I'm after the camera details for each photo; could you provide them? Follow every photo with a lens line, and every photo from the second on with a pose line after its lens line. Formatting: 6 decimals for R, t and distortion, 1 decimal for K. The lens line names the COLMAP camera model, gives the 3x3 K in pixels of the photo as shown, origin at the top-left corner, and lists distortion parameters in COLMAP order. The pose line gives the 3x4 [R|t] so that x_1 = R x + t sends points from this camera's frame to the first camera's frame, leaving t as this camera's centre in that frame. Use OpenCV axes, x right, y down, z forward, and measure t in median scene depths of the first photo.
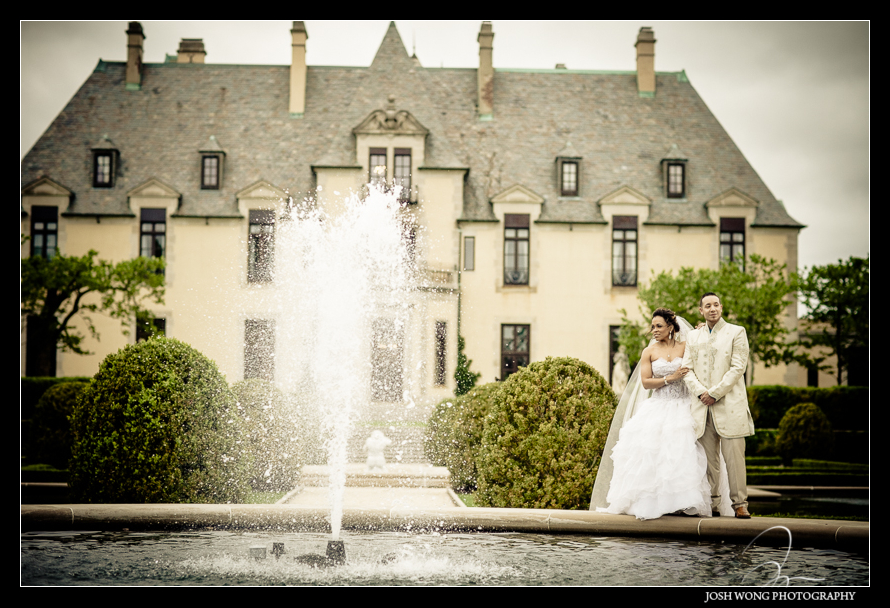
lens RADIAL K [[2140.8, 0, 445.0], [0, 2140.8, 304.0], [0, 0, 1]] dist [-0.032172, -0.878256]
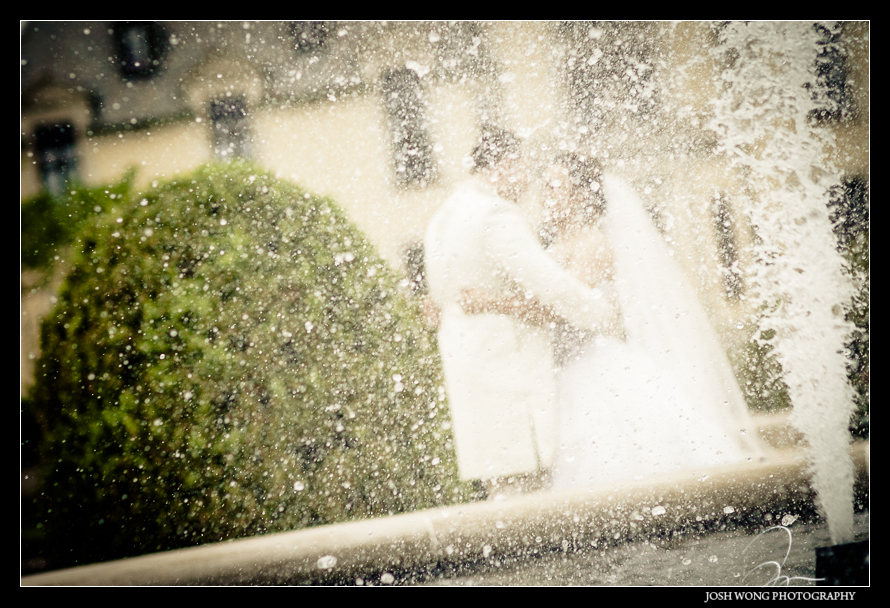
lens RADIAL K [[2140.8, 0, 445.0], [0, 2140.8, 304.0], [0, 0, 1]] dist [-0.032172, -0.878256]
pose [[0.981398, -0.176833, -0.074752, -0.038540], [0.174925, 0.984081, -0.031394, 0.043336], [0.079114, 0.017734, 0.996708, 0.384263]]
